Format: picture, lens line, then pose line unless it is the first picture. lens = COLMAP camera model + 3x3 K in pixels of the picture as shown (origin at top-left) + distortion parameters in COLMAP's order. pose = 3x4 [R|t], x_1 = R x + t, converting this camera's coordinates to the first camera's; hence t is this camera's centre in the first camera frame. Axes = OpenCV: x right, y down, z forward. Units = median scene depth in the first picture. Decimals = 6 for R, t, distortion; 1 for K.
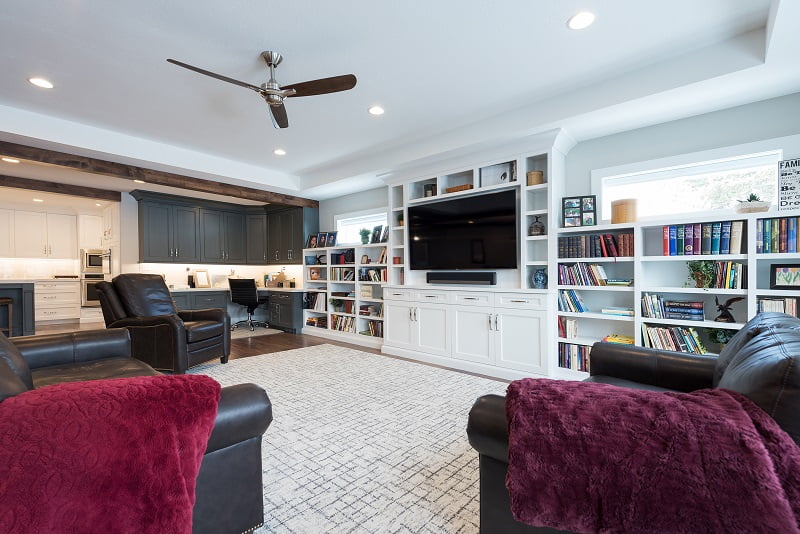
lens RADIAL K [[355.2, 0, 402.5], [0, 355.2, 281.2], [0, 0, 1]] dist [-0.001767, -0.000604]
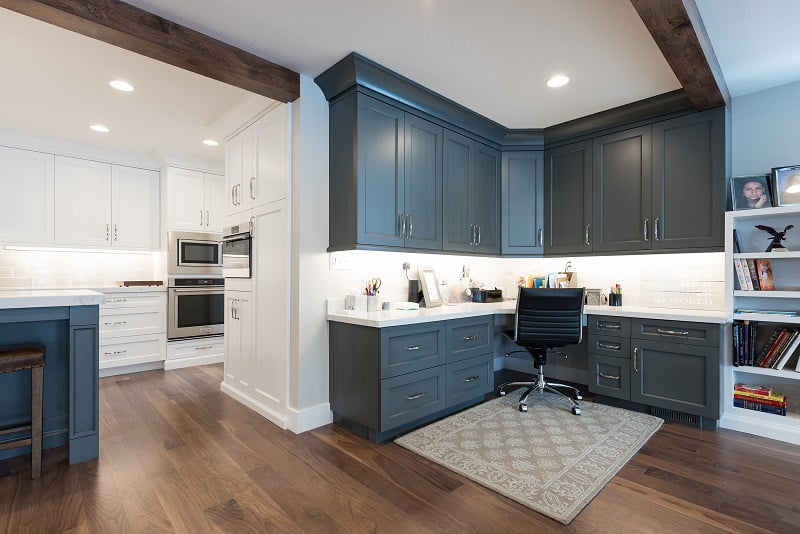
lens RADIAL K [[374.8, 0, 400.0], [0, 374.8, 267.0], [0, 0, 1]] dist [0.002806, 0.000369]
pose [[0.996039, -0.009542, -0.088409, -0.552610], [0.006413, 0.999345, -0.035608, -0.015439], [0.088690, 0.034900, 0.995448, 0.507580]]
